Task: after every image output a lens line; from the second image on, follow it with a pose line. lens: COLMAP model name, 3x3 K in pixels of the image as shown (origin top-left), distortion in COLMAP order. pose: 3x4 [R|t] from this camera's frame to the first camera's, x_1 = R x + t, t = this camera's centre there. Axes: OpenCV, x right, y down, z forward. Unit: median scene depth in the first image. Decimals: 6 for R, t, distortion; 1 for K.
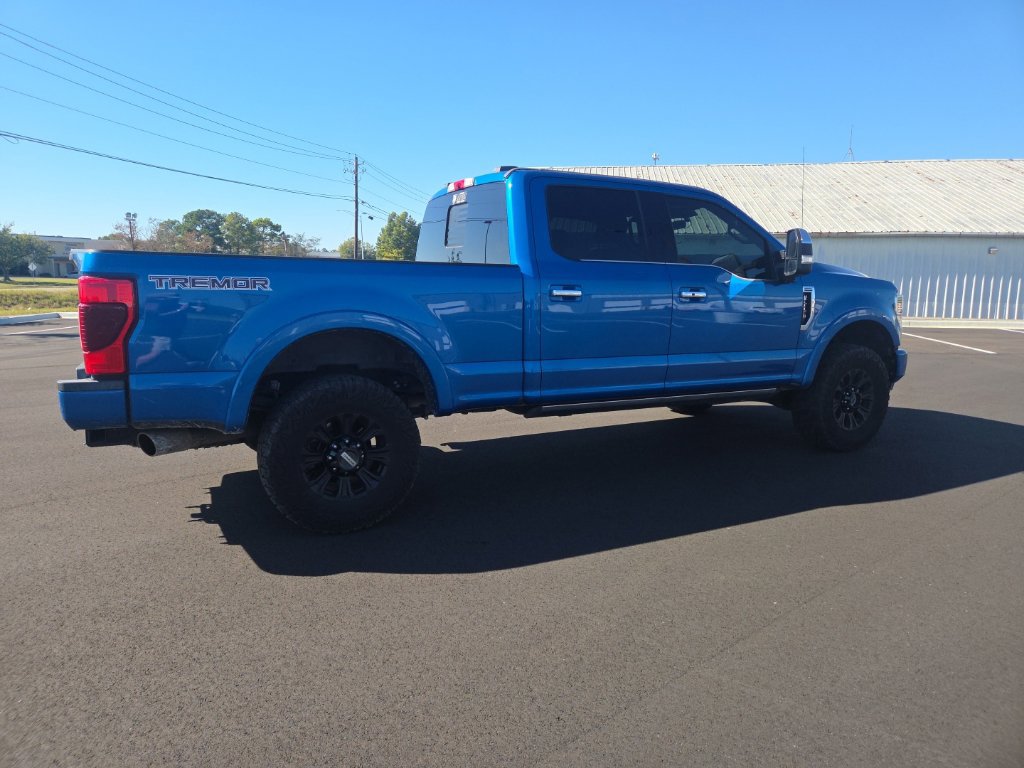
lens RADIAL K [[686.8, 0, 501.1], [0, 686.8, 375.0], [0, 0, 1]] dist [0.070125, -0.061621]
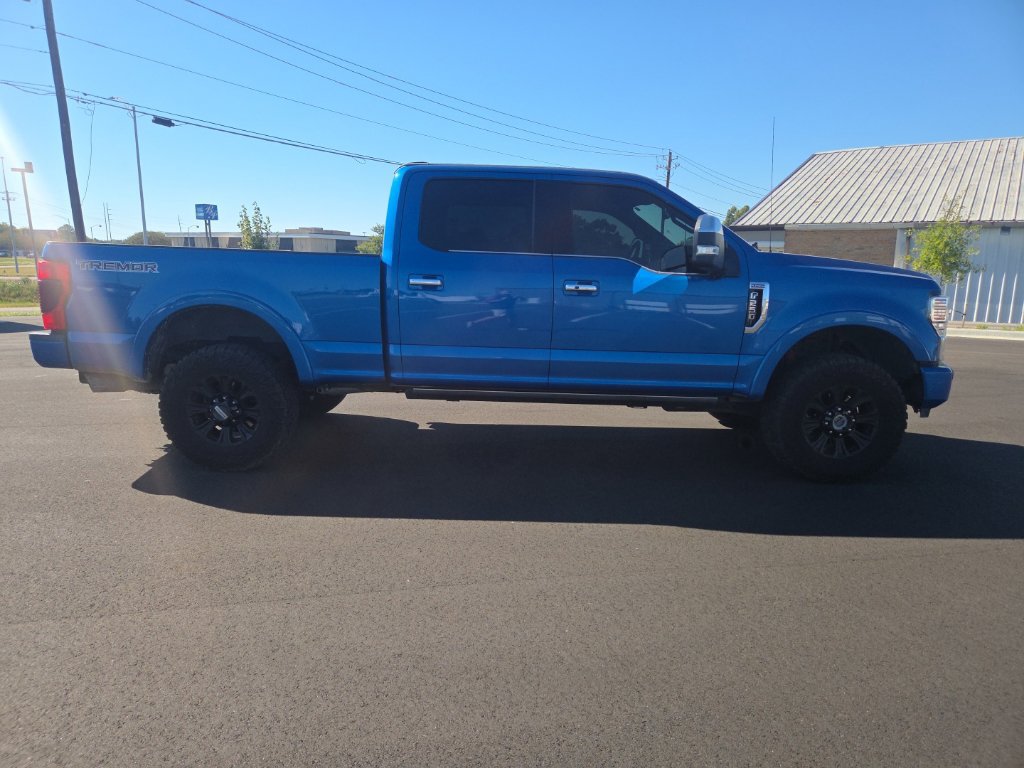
lens RADIAL K [[686.8, 0, 498.0], [0, 686.8, 402.0], [0, 0, 1]] dist [0.070125, -0.061621]
pose [[0.885518, 0.096006, -0.454577, 0.590227], [-0.078040, 0.995252, 0.058174, -0.005301], [0.458004, -0.016039, 0.888806, 0.093842]]
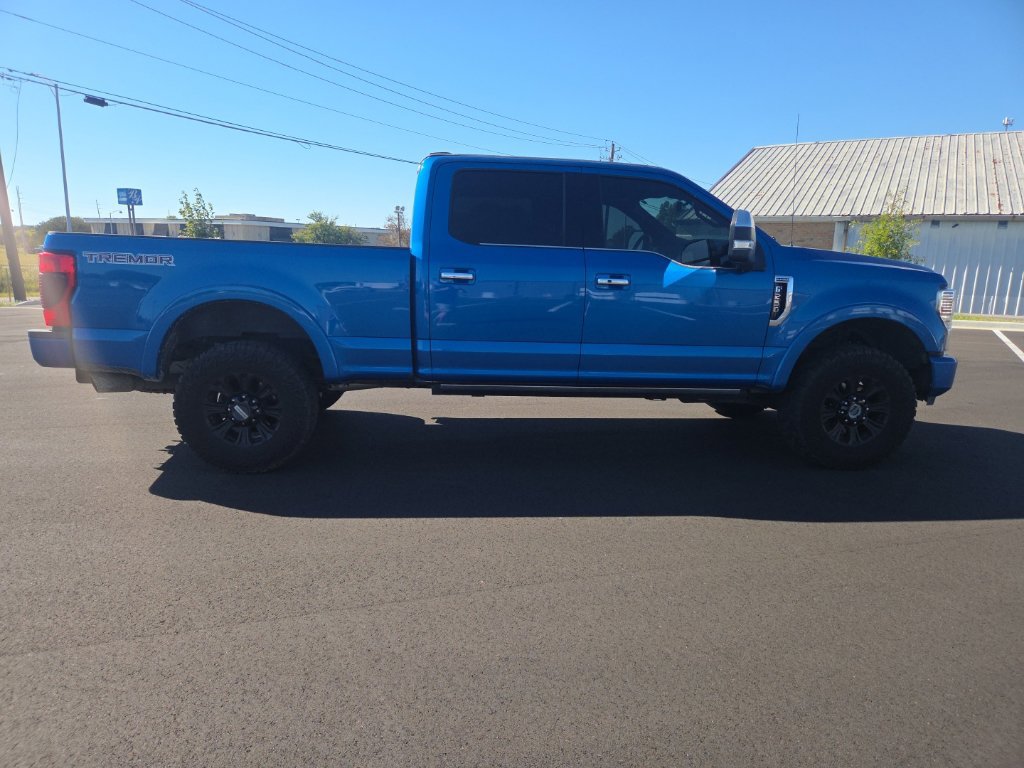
lens RADIAL K [[686.8, 0, 504.4], [0, 686.8, 403.2], [0, 0, 1]] dist [0.070125, -0.061621]
pose [[0.925838, 0.088261, -0.367469, 0.476882], [-0.068116, 0.995394, 0.067461, -0.002818], [0.371731, -0.037427, 0.927586, 0.051089]]
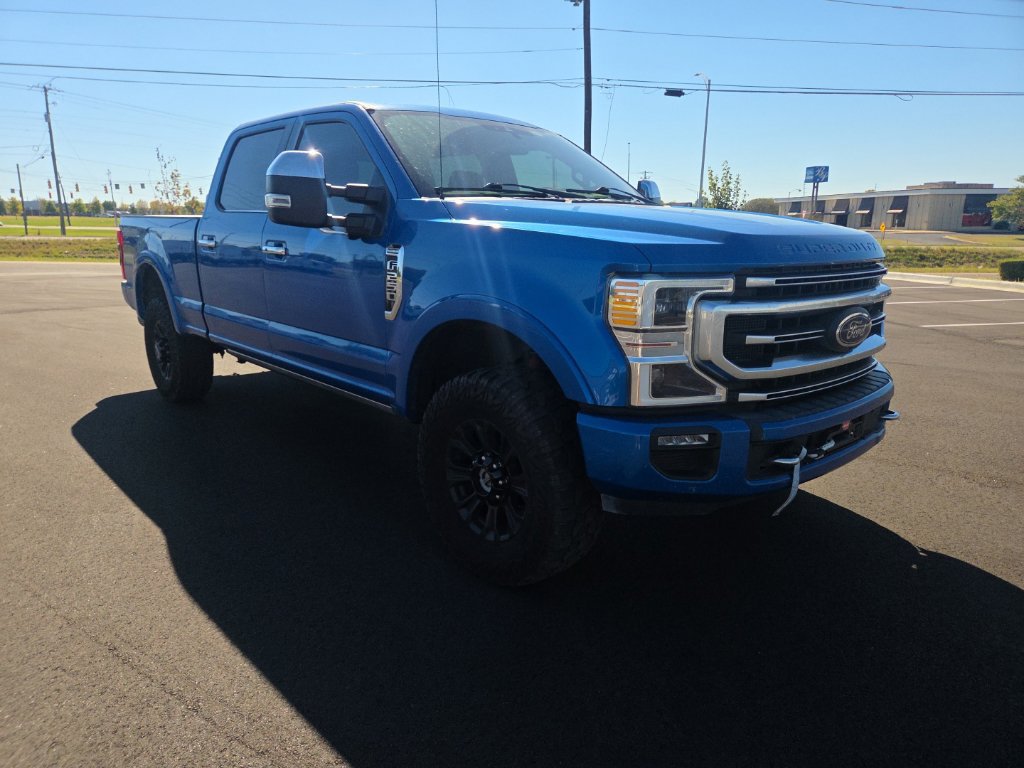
lens RADIAL K [[686.8, 0, 492.0], [0, 686.8, 394.5], [0, 0, 1]] dist [0.070125, -0.061621]
pose [[0.242209, 0.219034, -0.945177, 1.087638], [-0.138320, 0.972028, 0.189811, -0.133998], [0.960314, 0.084762, 0.265731, 0.986781]]
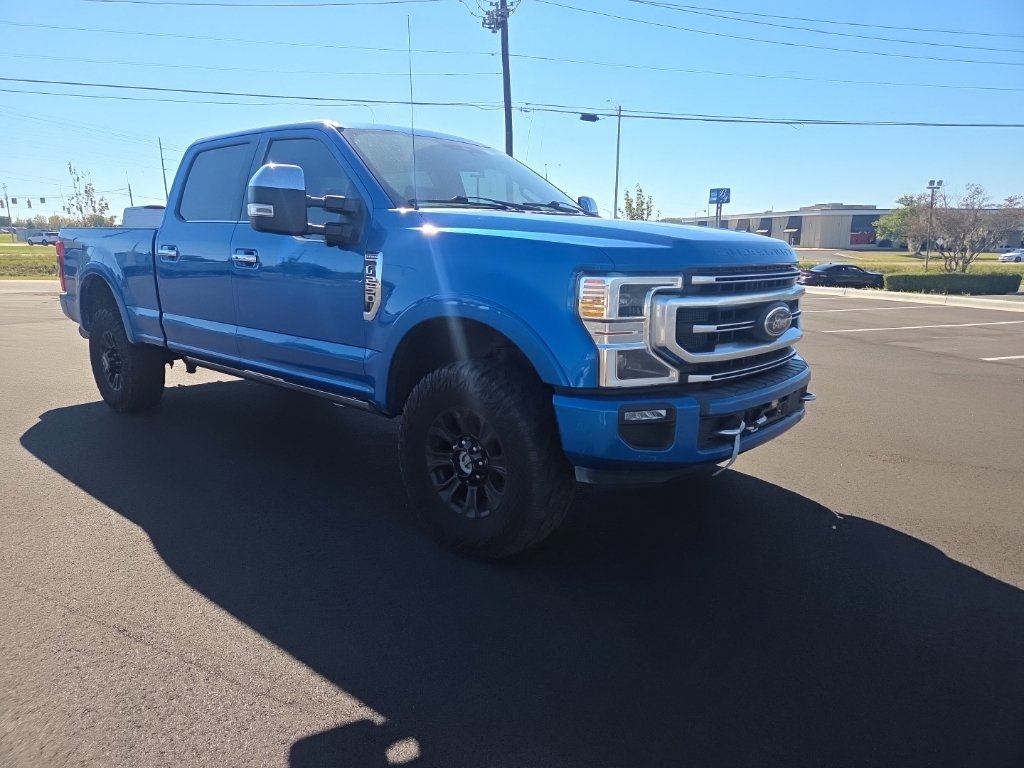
lens RADIAL K [[686.8, 0, 489.0], [0, 686.8, 383.6], [0, 0, 1]] dist [0.070125, -0.061621]
pose [[0.345964, 0.176275, -0.921540, 1.134346], [-0.133624, 0.981438, 0.137567, -0.116091], [0.928684, 0.075547, 0.363097, 0.927338]]
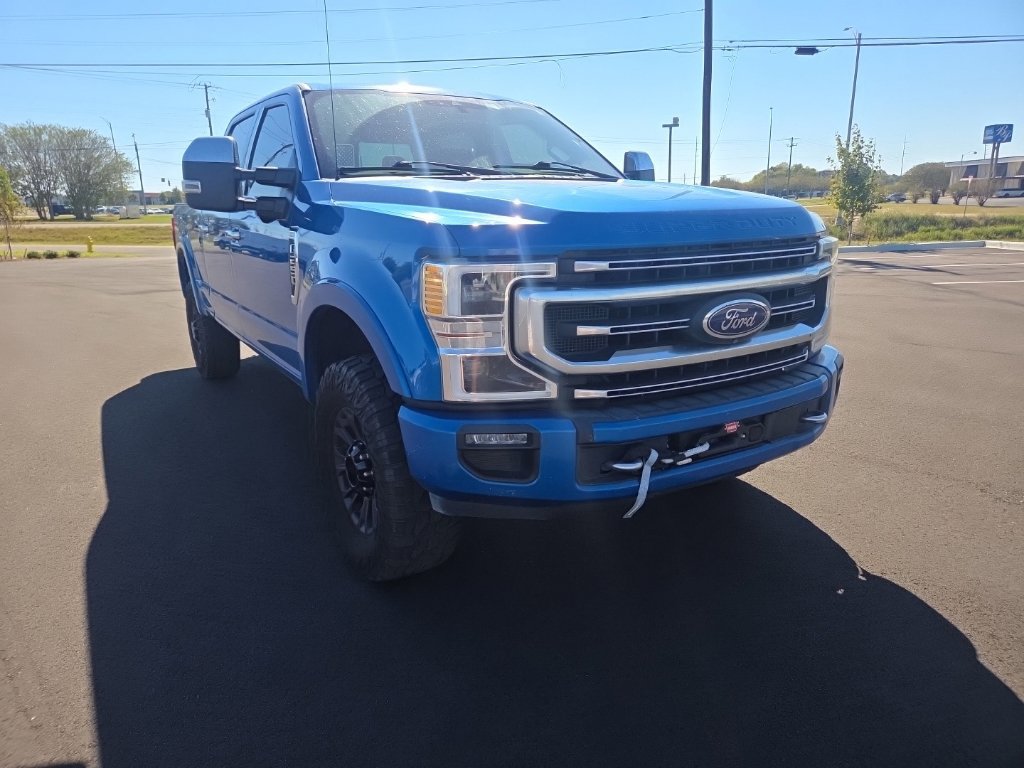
lens RADIAL K [[686.8, 0, 493.1], [0, 686.8, 390.0], [0, 0, 1]] dist [0.070125, -0.061621]
pose [[0.058157, 0.245310, -0.967699, 1.090750], [-0.120735, 0.963953, 0.237104, -0.163070], [0.990980, 0.103046, 0.085678, 1.189590]]
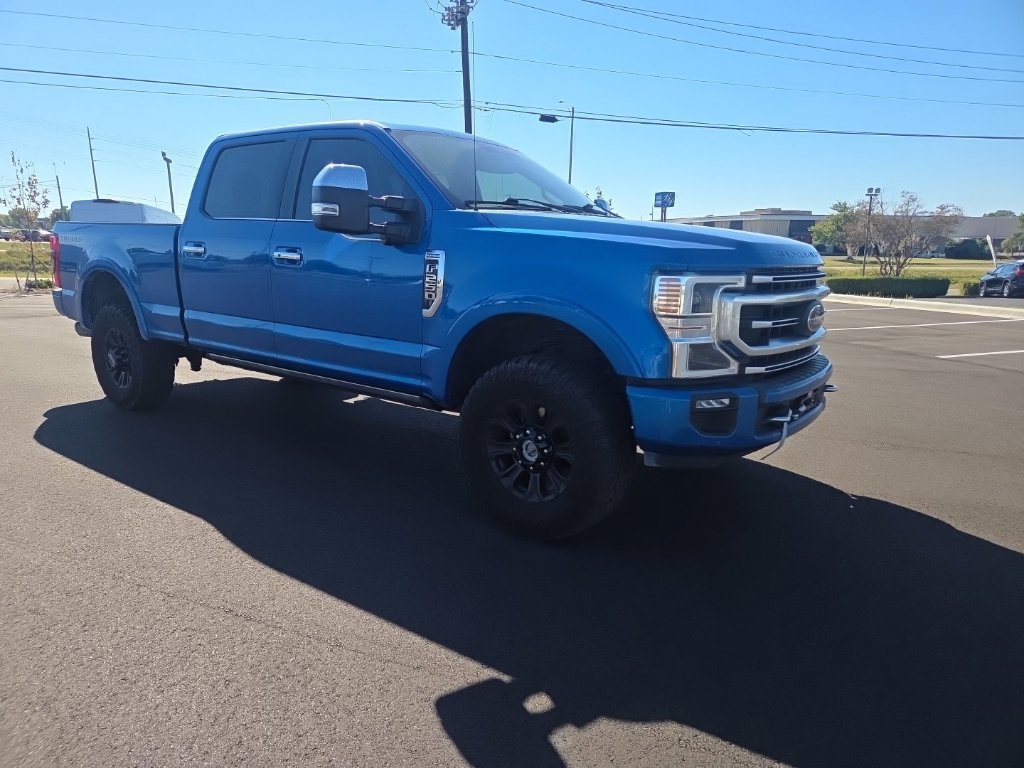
lens RADIAL K [[686.8, 0, 489.9], [0, 686.8, 401.4], [0, 0, 1]] dist [0.070125, -0.061621]
pose [[0.417361, 0.196425, -0.887258, 1.127785], [-0.140298, 0.978581, 0.150647, -0.098591], [0.897845, 0.061607, 0.435980, 0.814002]]
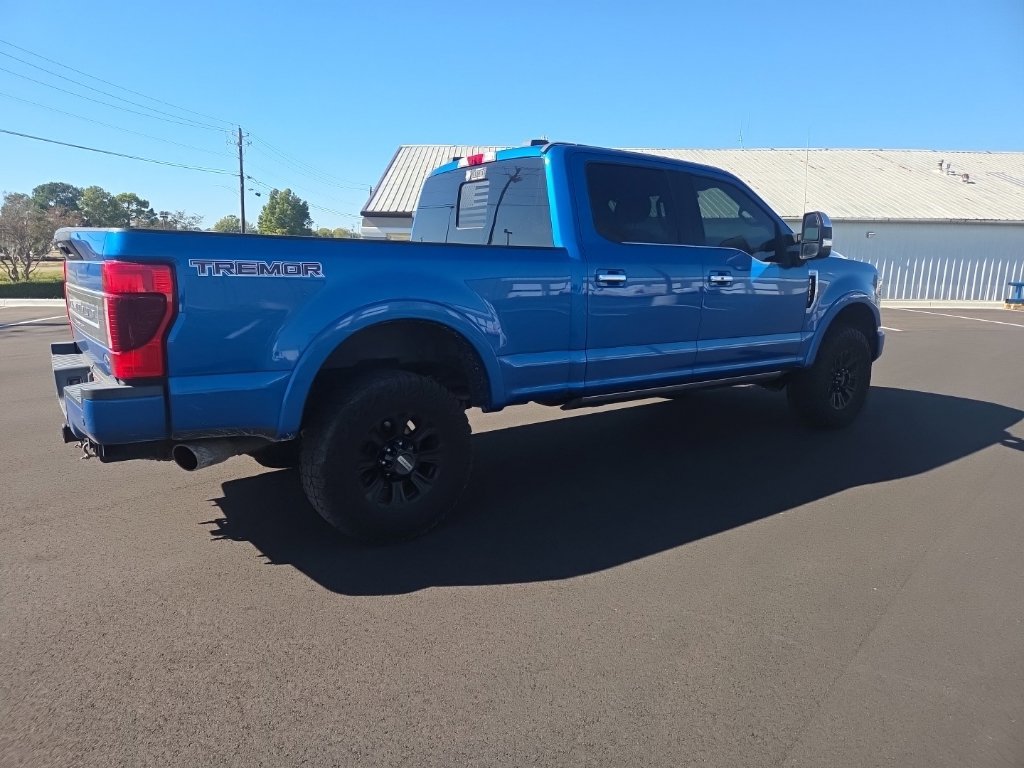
lens RADIAL K [[686.8, 0, 503.5], [0, 686.8, 392.8], [0, 0, 1]] dist [0.070125, -0.061621]
pose [[0.987264, -0.029747, 0.156284, -0.176250], [0.021858, 0.998410, 0.051957, -0.011404], [-0.157581, -0.047879, 0.986345, 0.065915]]
